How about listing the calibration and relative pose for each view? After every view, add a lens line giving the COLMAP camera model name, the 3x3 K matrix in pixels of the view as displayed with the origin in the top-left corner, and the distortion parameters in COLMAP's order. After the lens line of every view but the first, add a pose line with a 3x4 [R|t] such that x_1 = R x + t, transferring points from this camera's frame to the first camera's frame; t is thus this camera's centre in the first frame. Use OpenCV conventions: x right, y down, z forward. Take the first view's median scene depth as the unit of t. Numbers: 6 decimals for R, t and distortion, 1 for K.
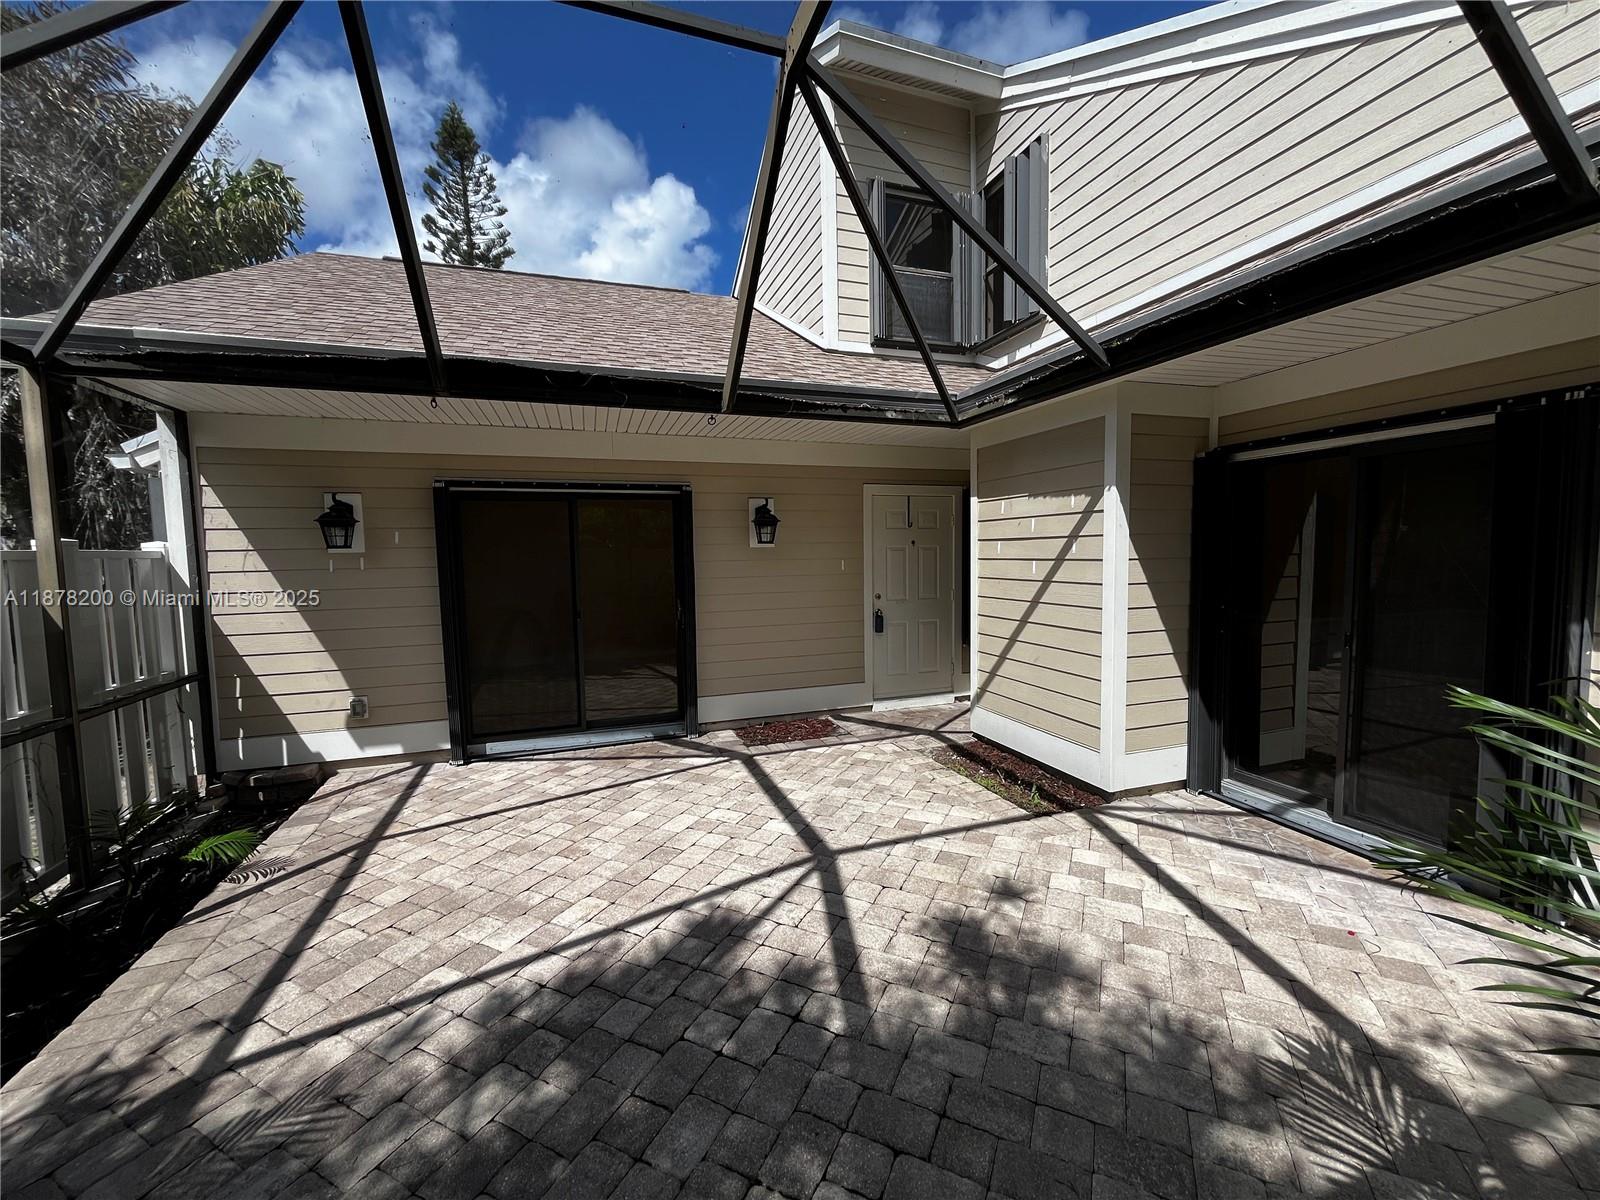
lens RADIAL K [[647.7, 0, 802.2], [0, 647.7, 598.9], [0, 0, 1]] dist [-0.002002, 0.000558]
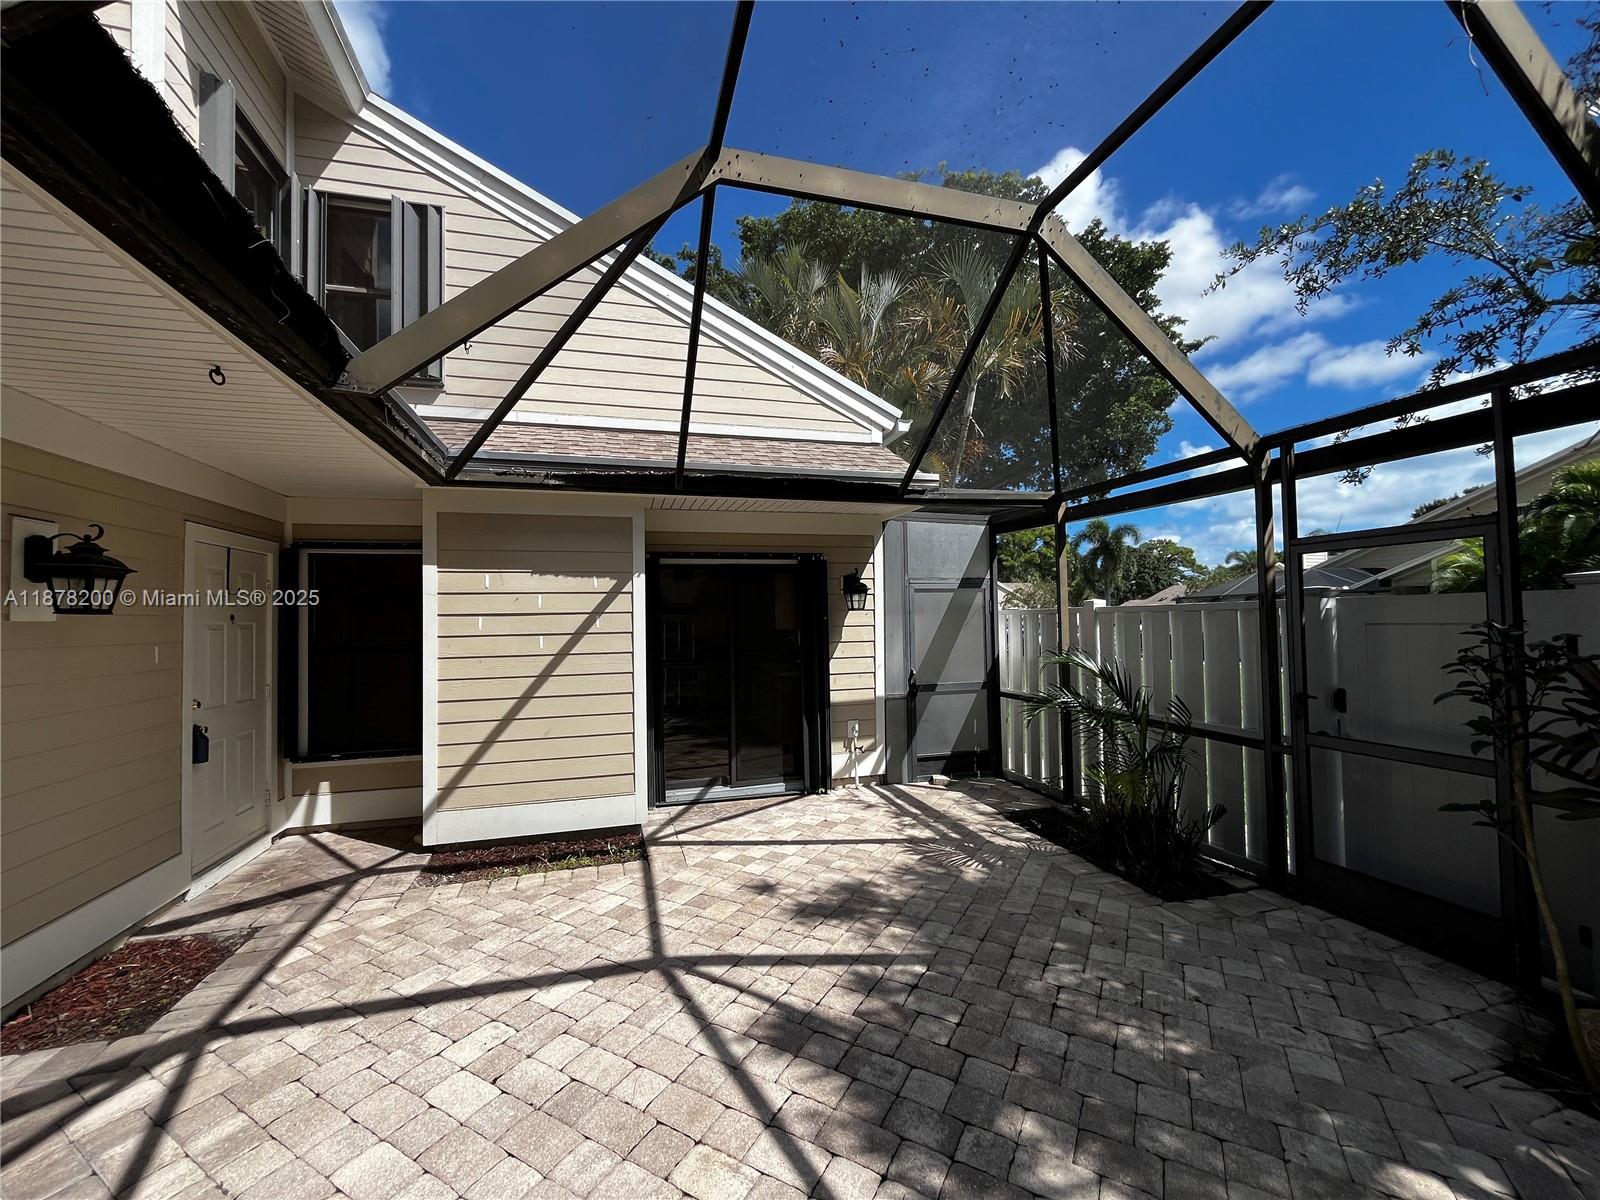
lens RADIAL K [[647.7, 0, 801.8], [0, 647.7, 597.5], [0, 0, 1]] dist [-0.002002, 0.000558]
pose [[0.052286, 0.047263, 0.997513, -0.949272], [0.090453, 0.994549, -0.051864, -0.042247], [-0.994527, 0.092939, 0.047726, 0.787282]]
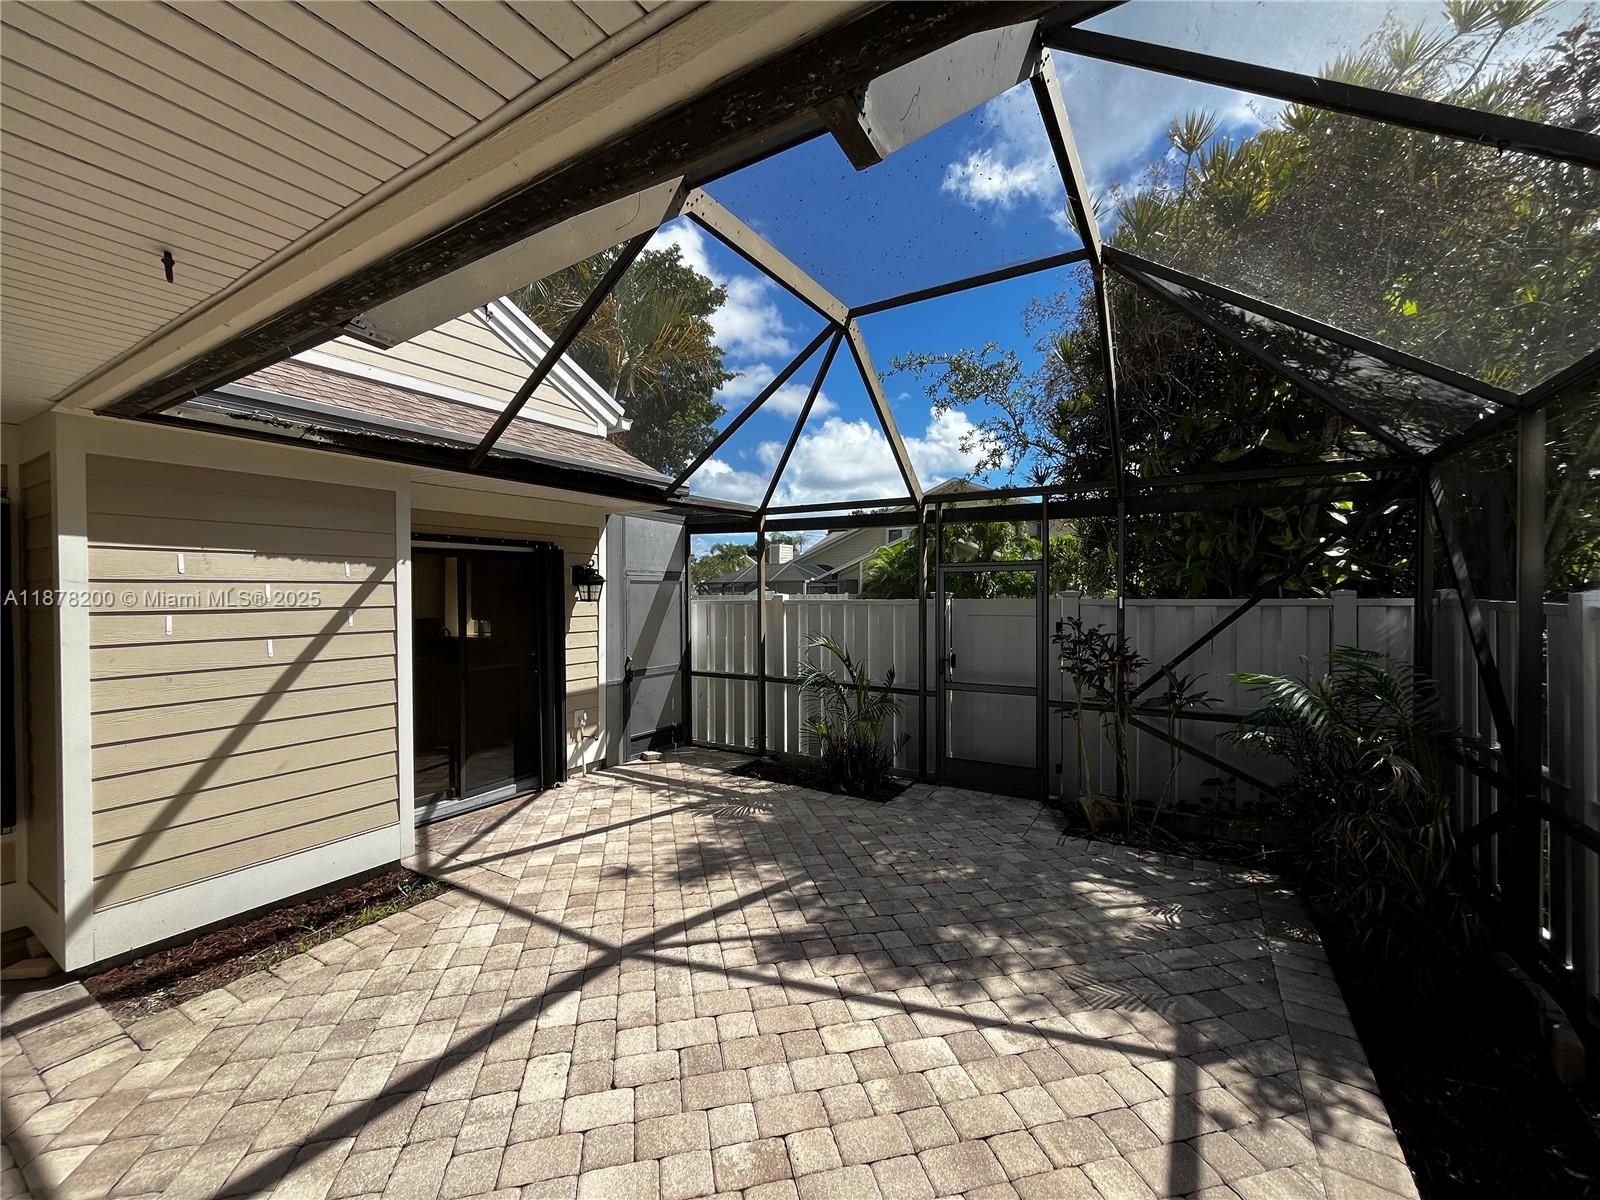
lens RADIAL K [[647.7, 0, 804.3], [0, 647.7, 596.7], [0, 0, 1]] dist [-0.002002, 0.000558]
pose [[-0.640883, 0.013945, 0.767512, -0.926823], [0.074194, 0.996279, 0.043852, -0.140690], [-0.764044, 0.085049, -0.639533, 1.474721]]
